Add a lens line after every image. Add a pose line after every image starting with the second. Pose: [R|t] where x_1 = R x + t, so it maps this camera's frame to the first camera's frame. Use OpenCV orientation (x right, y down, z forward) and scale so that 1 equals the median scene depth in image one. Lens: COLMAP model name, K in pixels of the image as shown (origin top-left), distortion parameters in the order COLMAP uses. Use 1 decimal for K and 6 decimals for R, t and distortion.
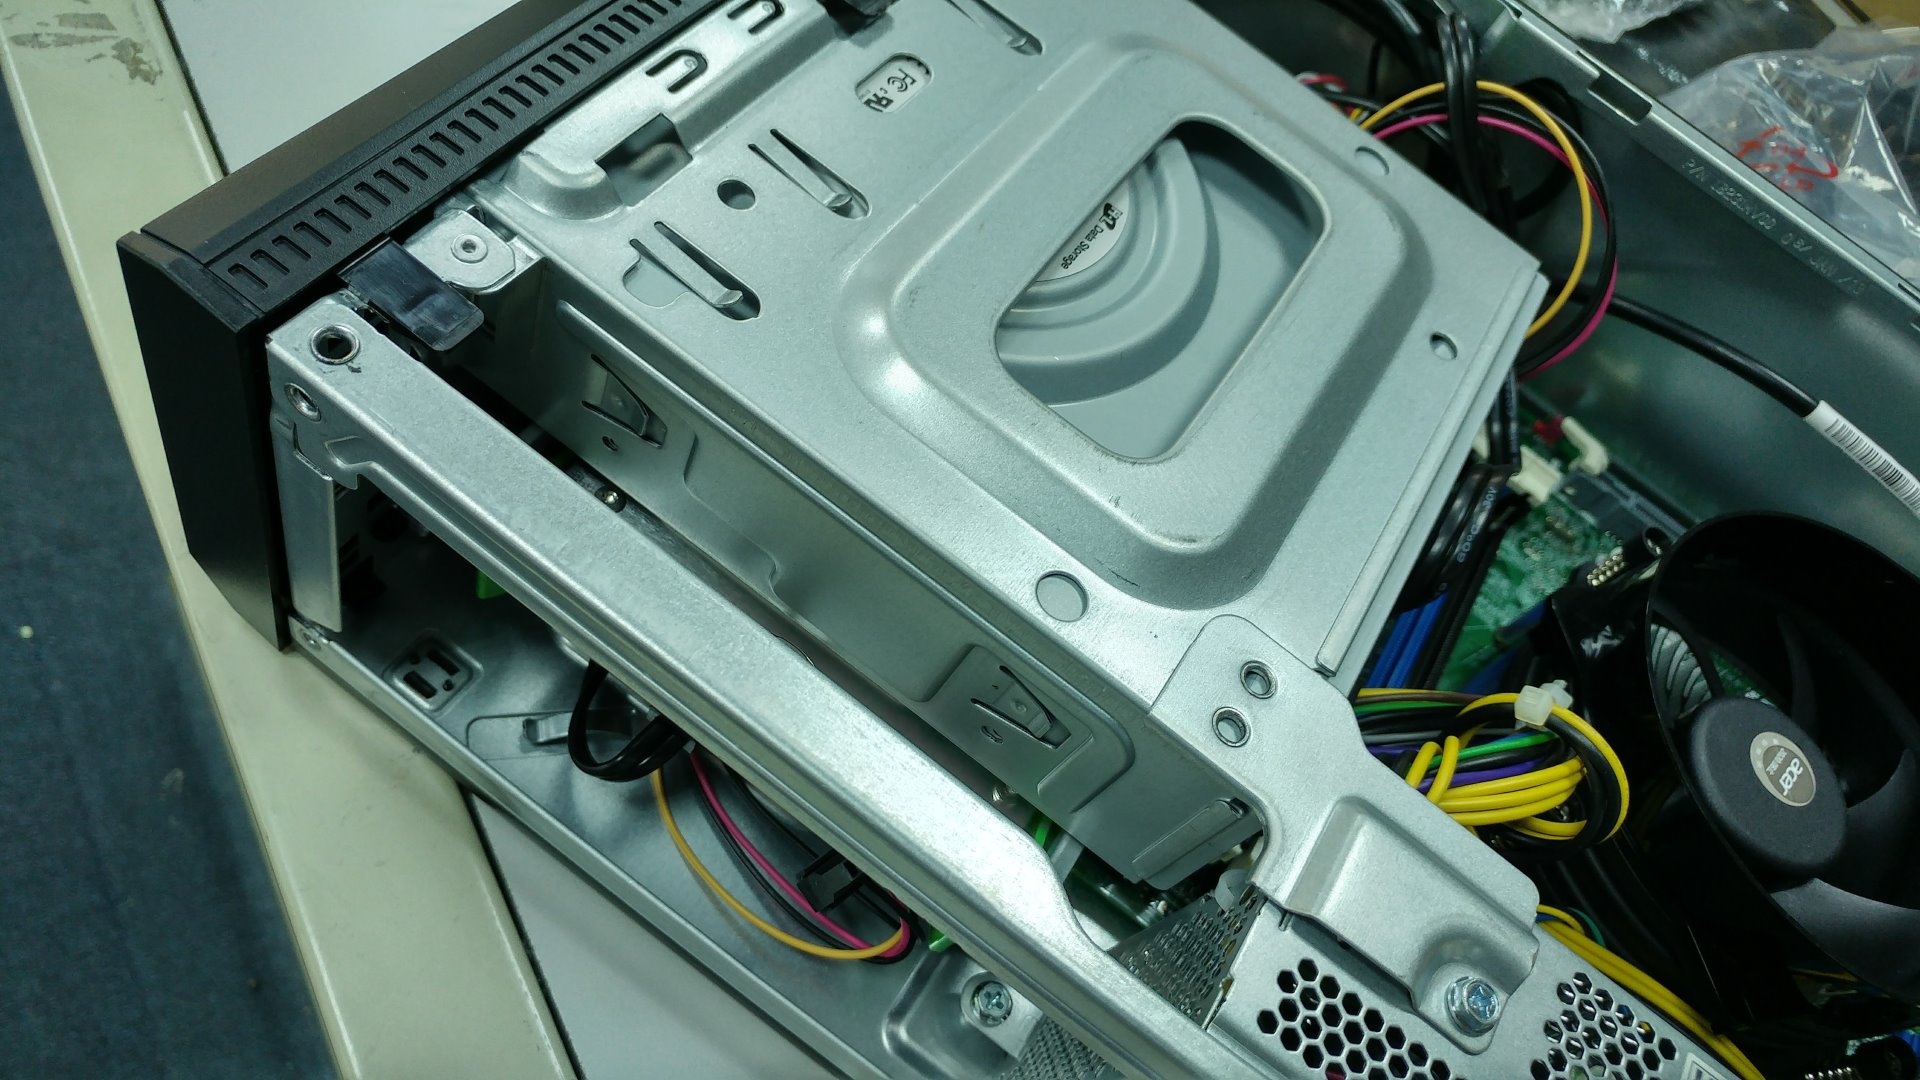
lens RADIAL K [[1494.7, 0, 973.5], [0, 1494.7, 560.8], [0, 0, 1]] dist [-0.006099, -0.009688]
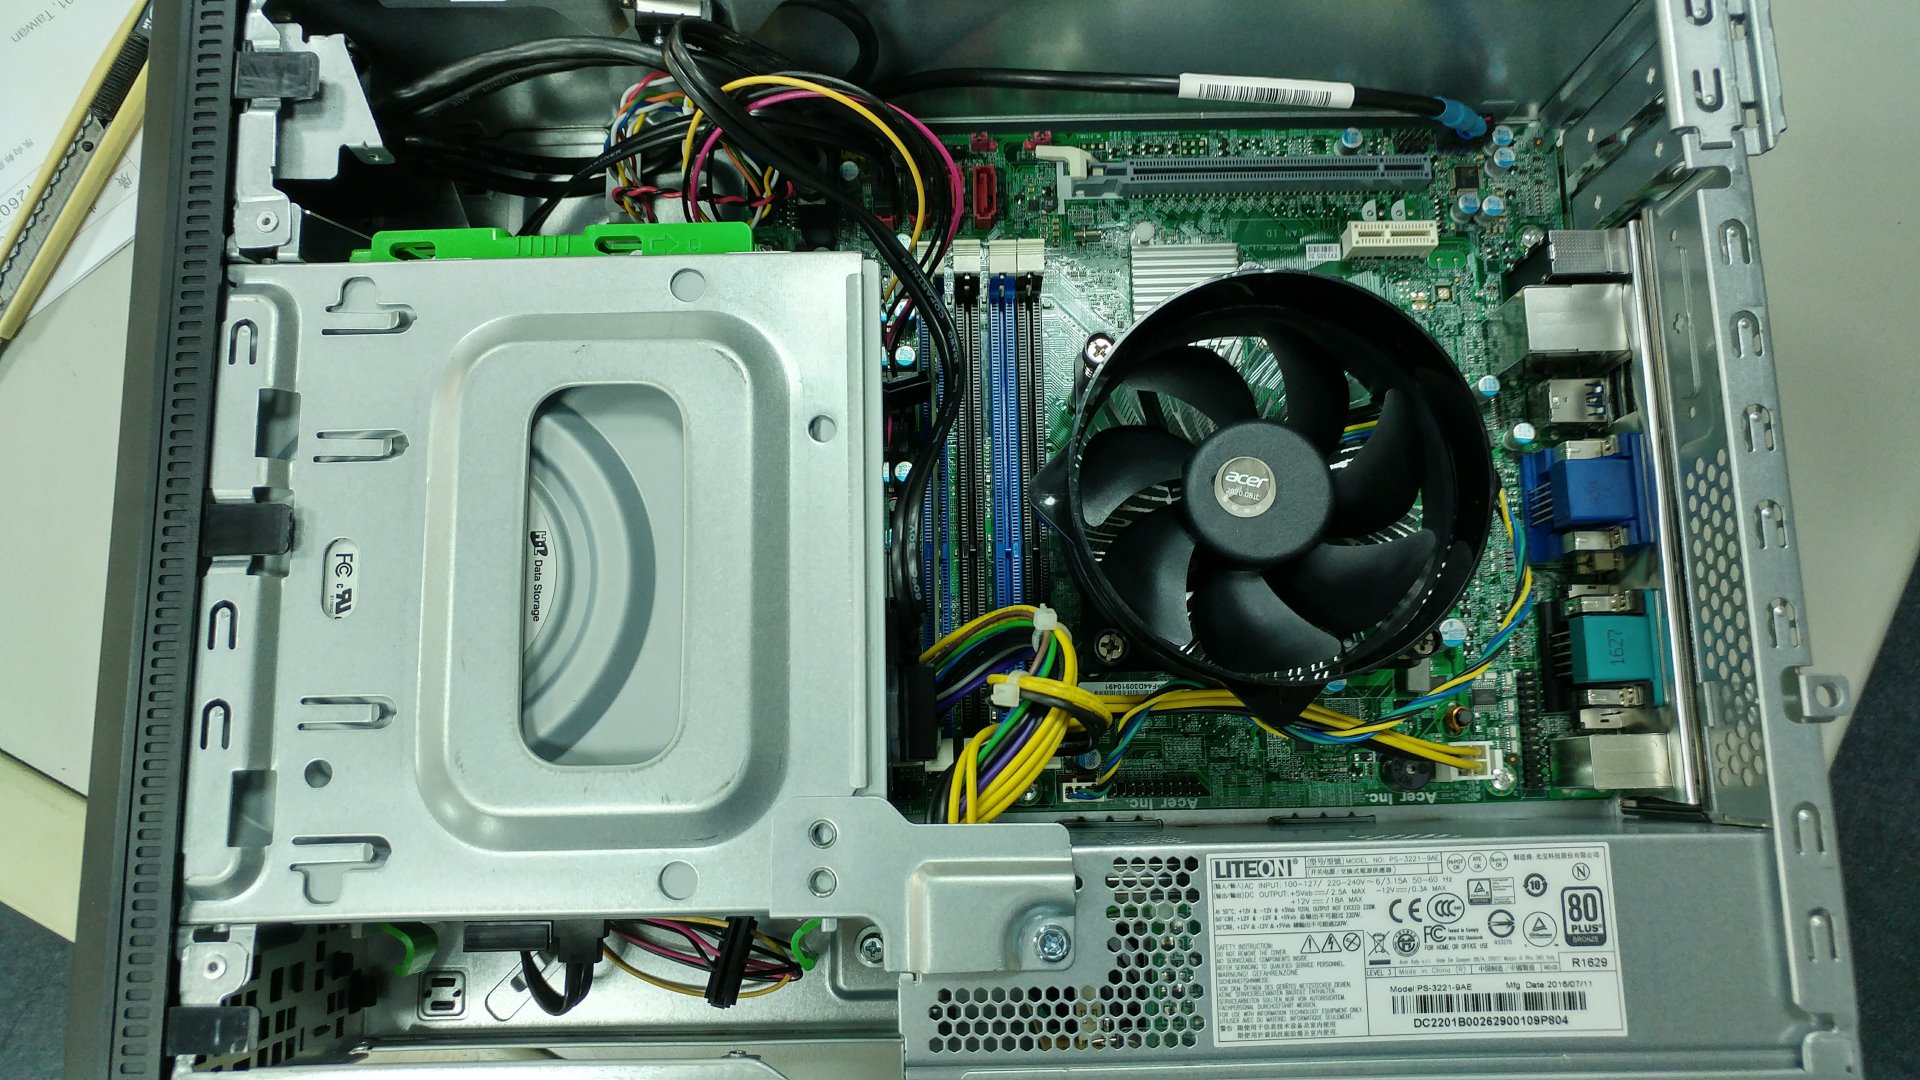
lens RADIAL K [[1494.7, 0, 994.5], [0, 1494.7, 540.9], [0, 0, 1]] dist [-0.006099, -0.009688]
pose [[0.787999, -0.562618, -0.250038, 0.737391], [0.614879, 0.698488, 0.366112, -0.474845], [-0.031332, -0.442239, 0.896350, -0.145963]]
